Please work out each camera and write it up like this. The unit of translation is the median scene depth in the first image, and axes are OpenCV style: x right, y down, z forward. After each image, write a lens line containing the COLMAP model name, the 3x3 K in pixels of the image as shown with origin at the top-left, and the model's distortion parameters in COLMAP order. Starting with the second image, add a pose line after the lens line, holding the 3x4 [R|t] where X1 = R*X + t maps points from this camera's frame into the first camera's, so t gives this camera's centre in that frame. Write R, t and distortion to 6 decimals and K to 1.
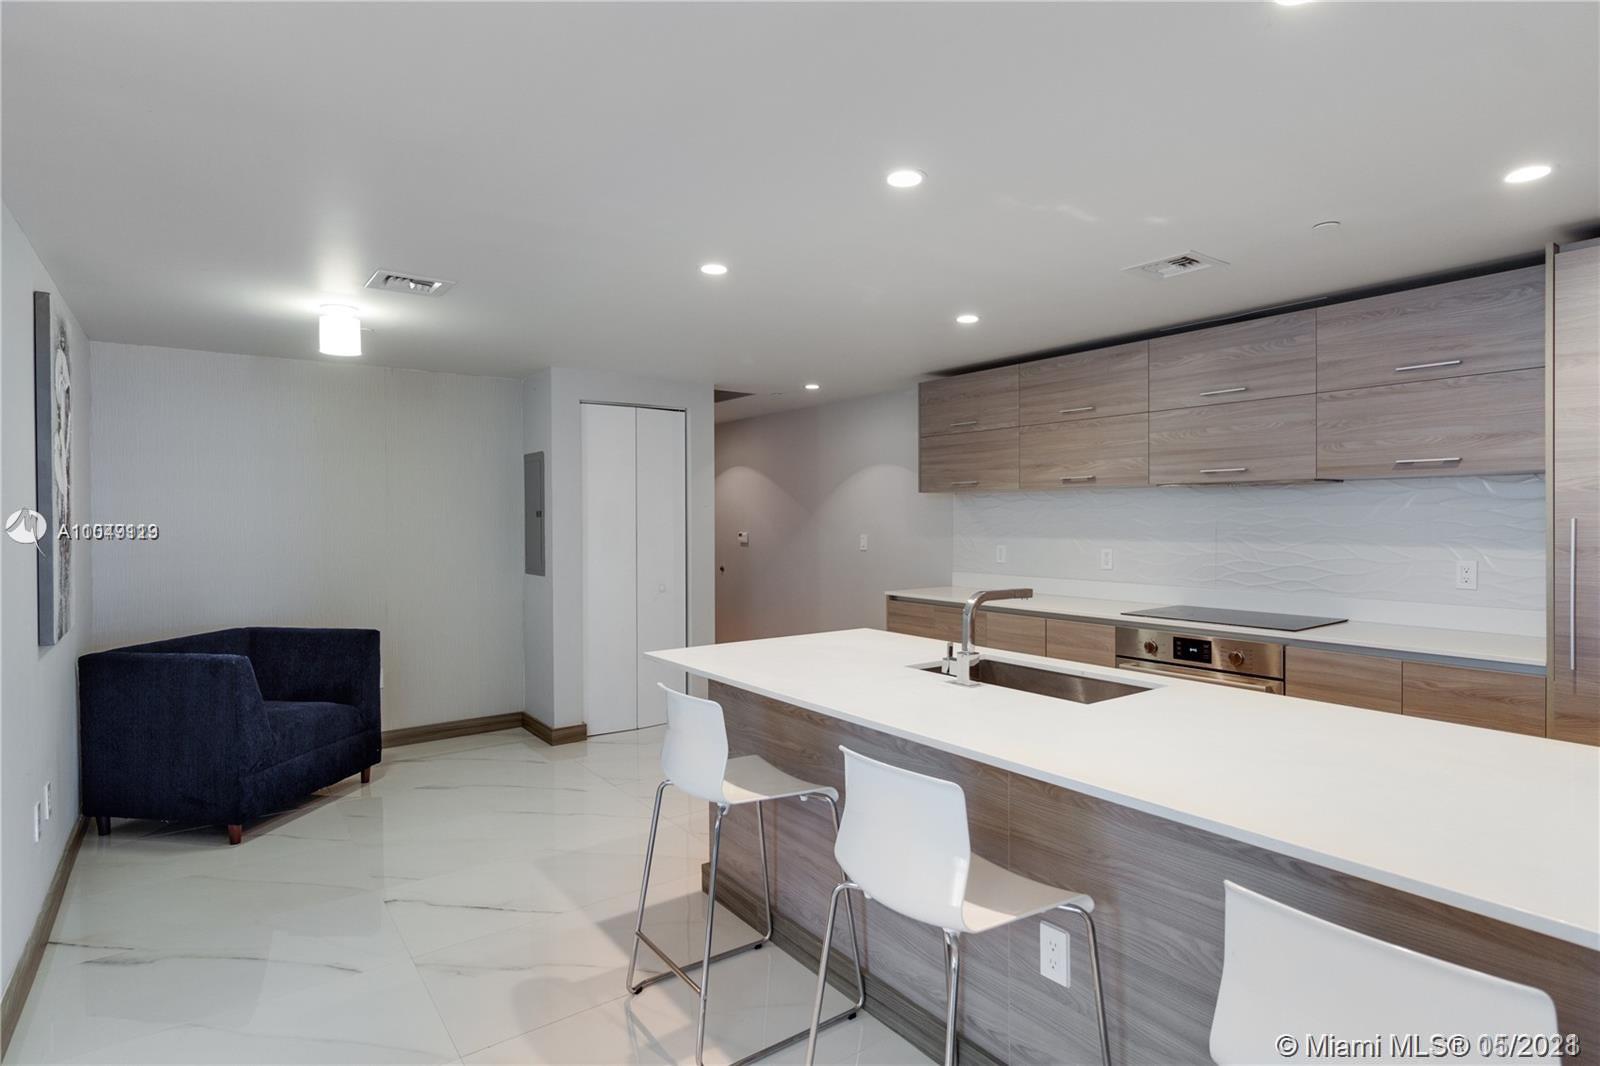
lens RADIAL K [[824.0, 0, 804.0], [0, 824.0, 524.6], [0, 0, 1]] dist [-0.002326, -0.001297]
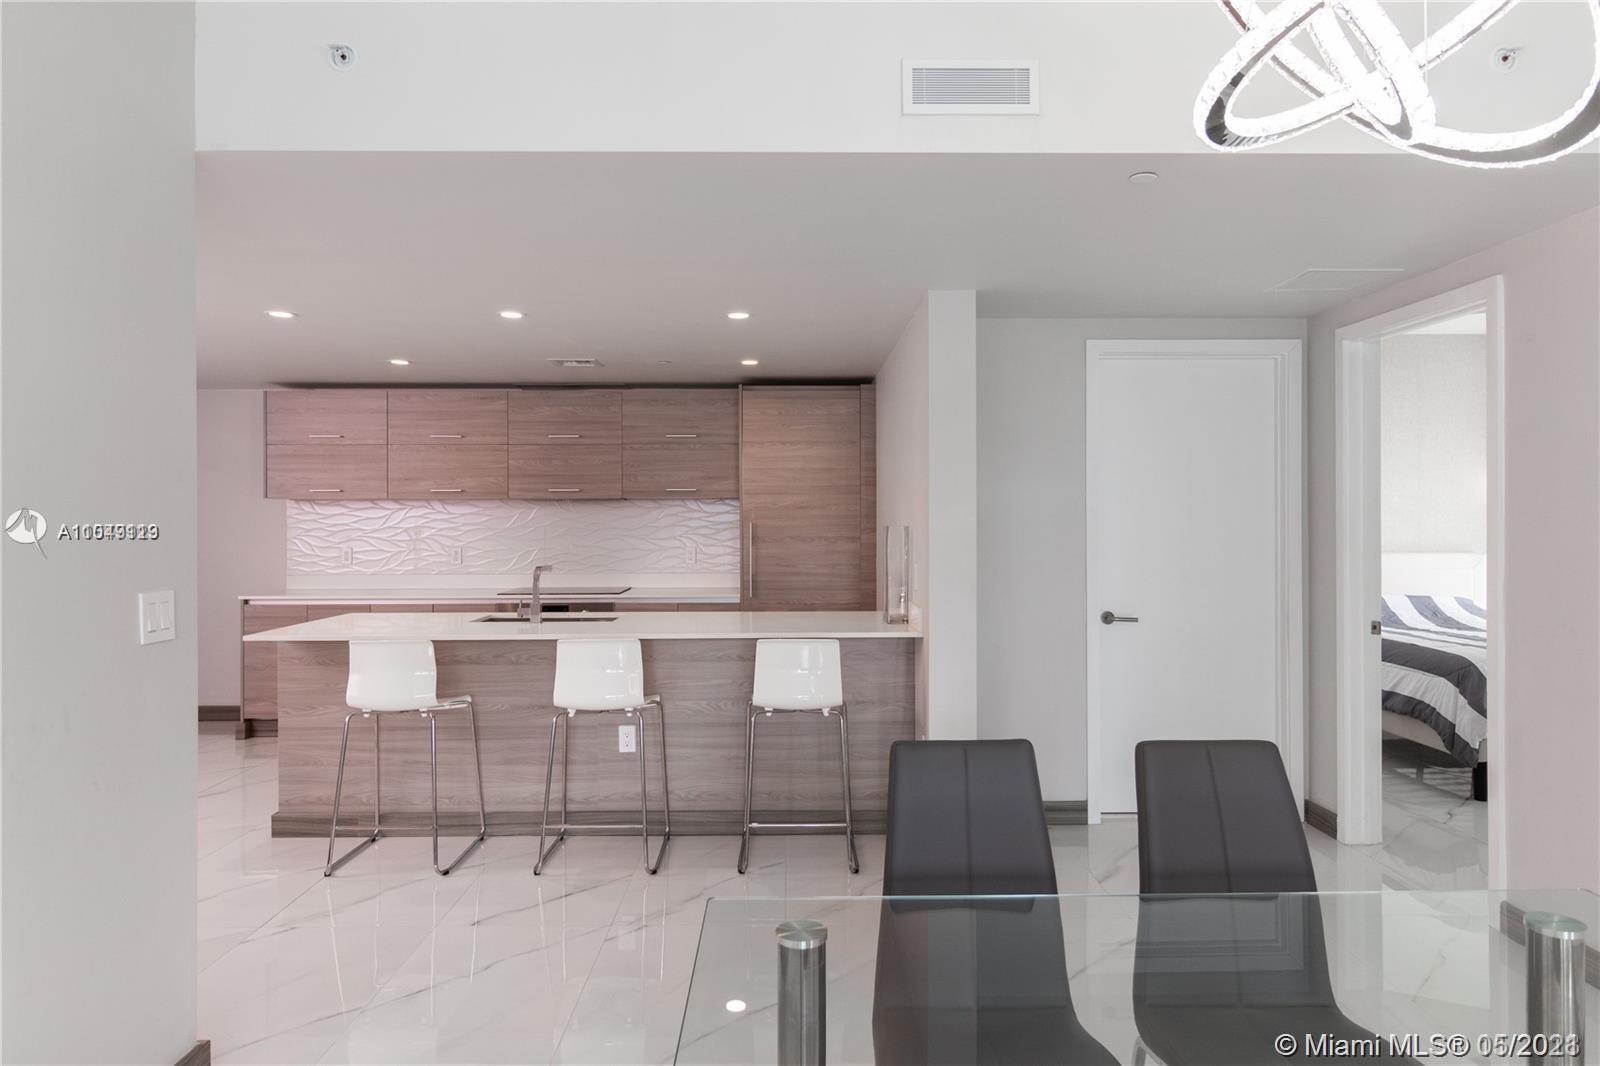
lens RADIAL K [[989.0, 0, 800.0], [0, 989.0, 533.0], [0, 0, 1]] dist [-0.001963, -0.000135]
pose [[0.581661, -0.005397, 0.813414, -0.686871], [0.007451, 0.999971, 0.001307, 0.010447], [-0.813397, 0.005300, 0.581684, -0.362799]]
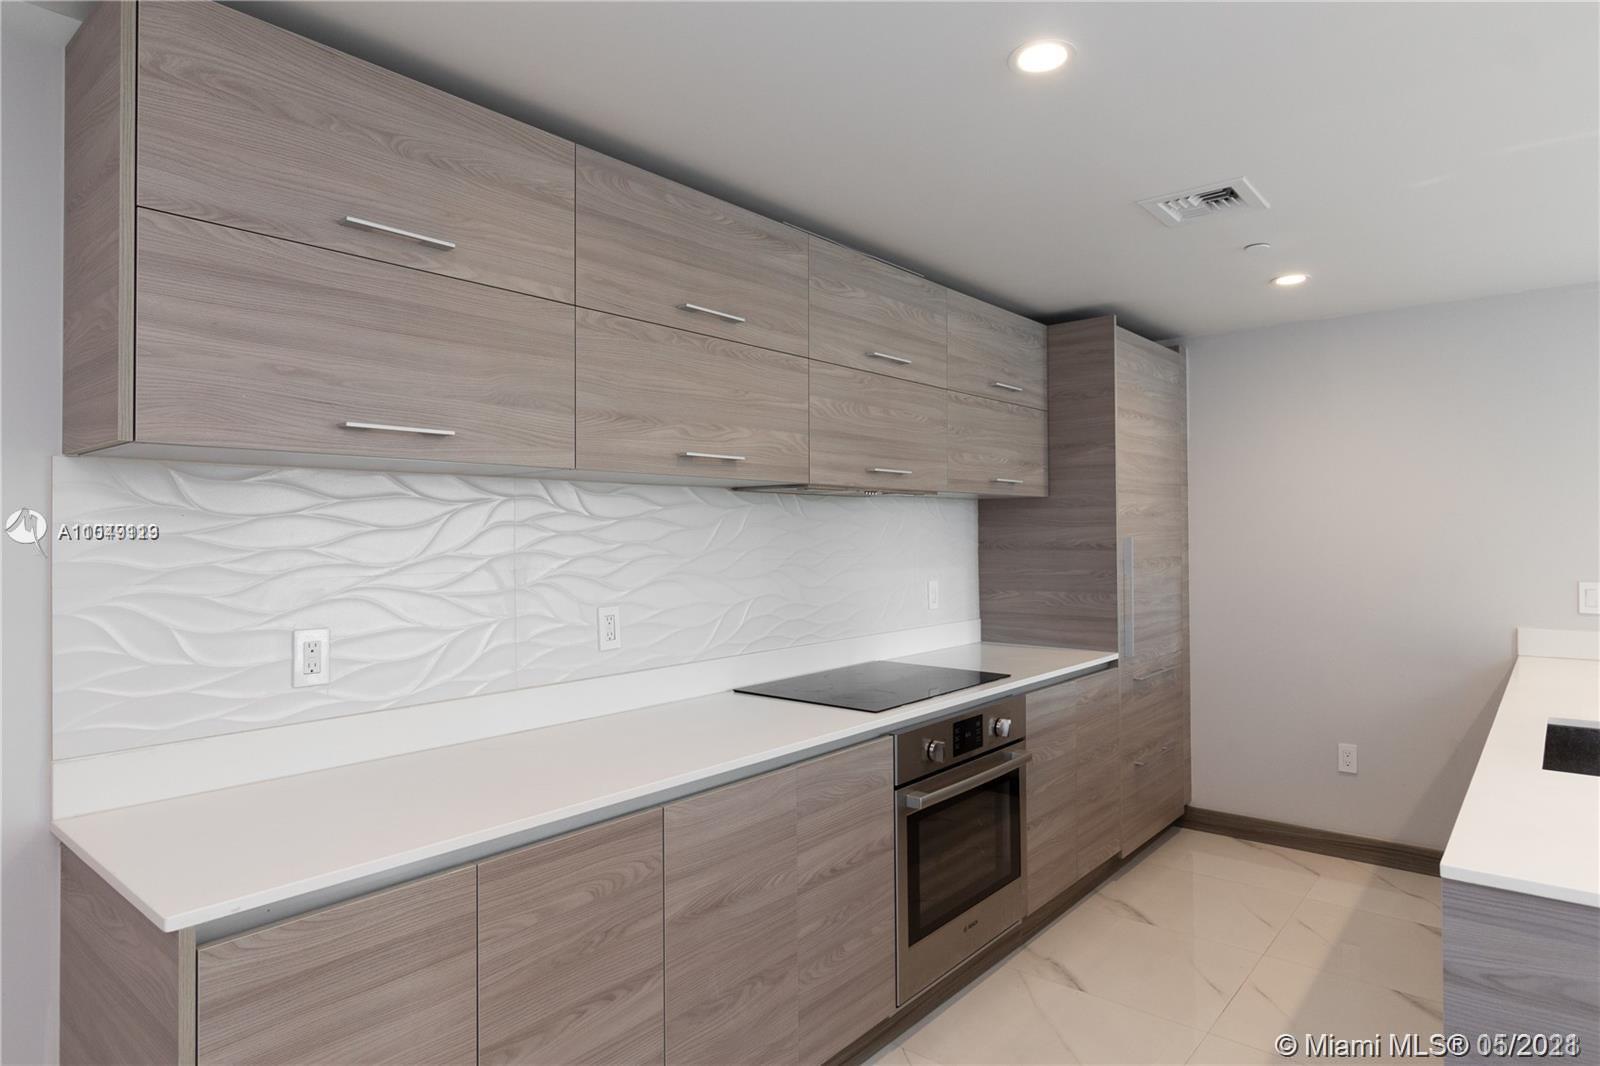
lens RADIAL K [[913.2, 0, 796.9], [0, 913.2, 521.3], [0, 0, 1]] dist [0.002483, 0.000748]
pose [[-0.232627, 0.020909, 0.972341, -0.223382], [0.016912, 0.999705, -0.017451, -0.012086], [-0.972419, 0.012385, -0.232912, 1.286604]]
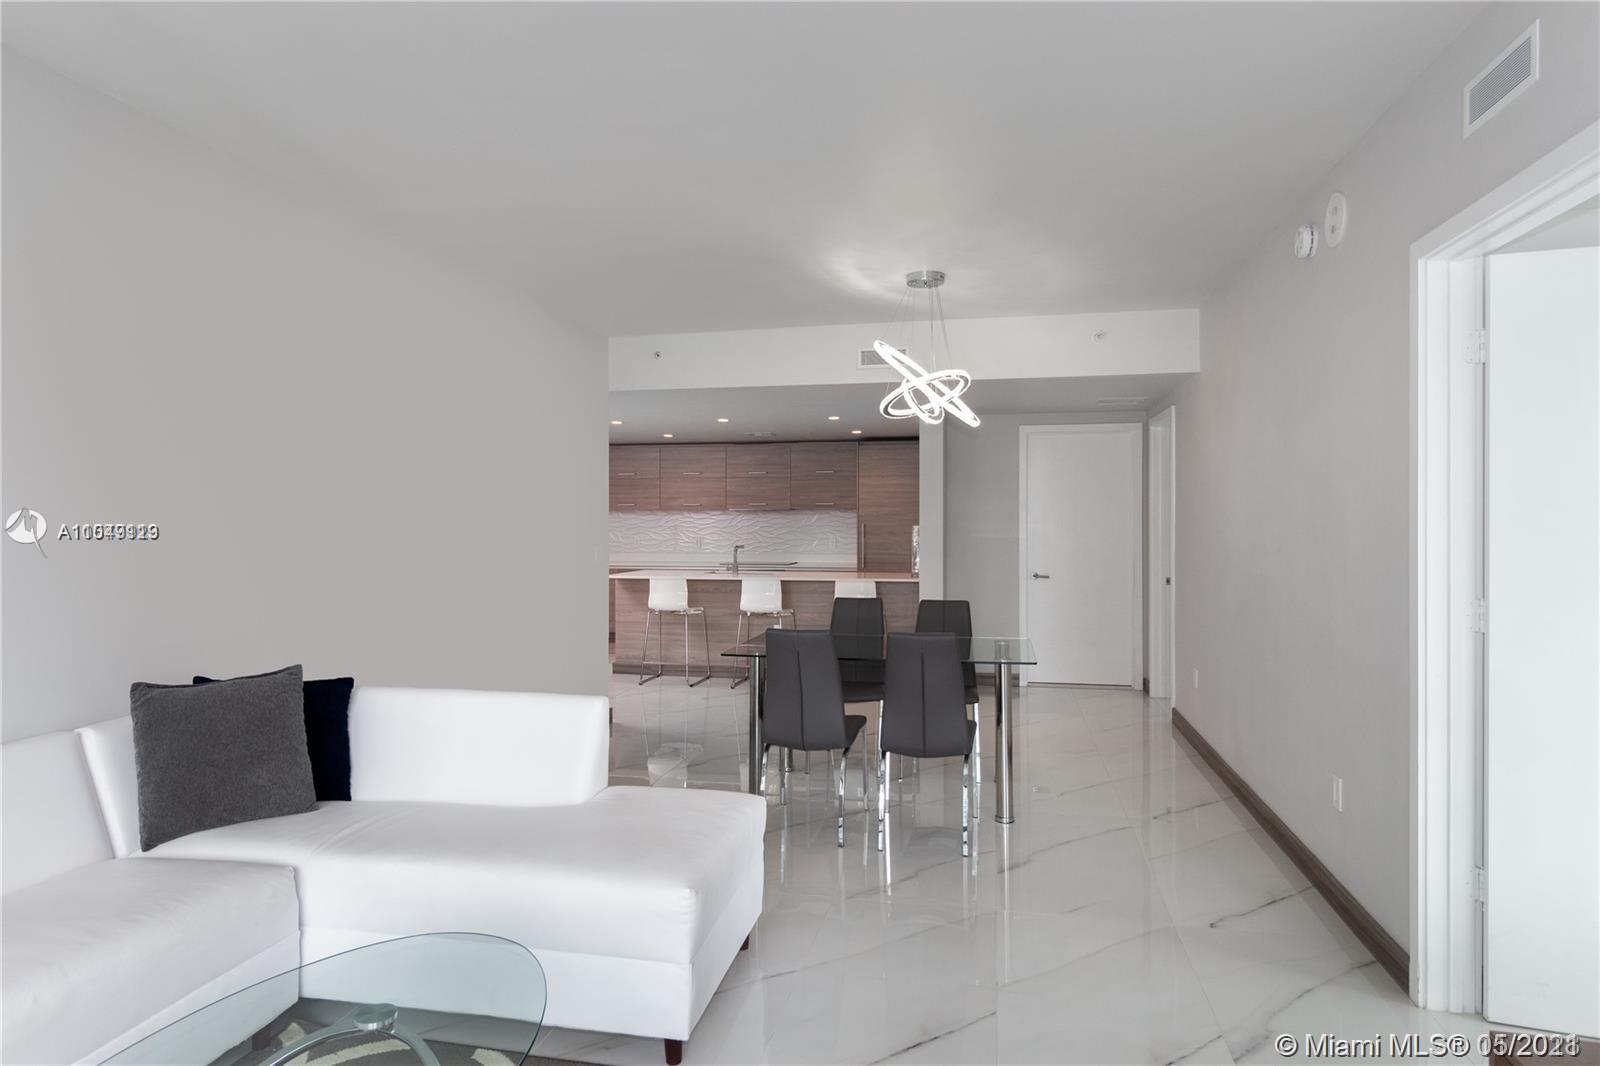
lens RADIAL K [[913.2, 0, 796.9], [0, 913.2, 521.3], [0, 0, 1]] dist [0.002483, 0.000748]
pose [[0.748186, 0.005382, 0.663467, -1.257213], [0.004167, 0.999909, -0.012810, 0.020524], [-0.663475, 0.012349, 0.748096, -1.165021]]
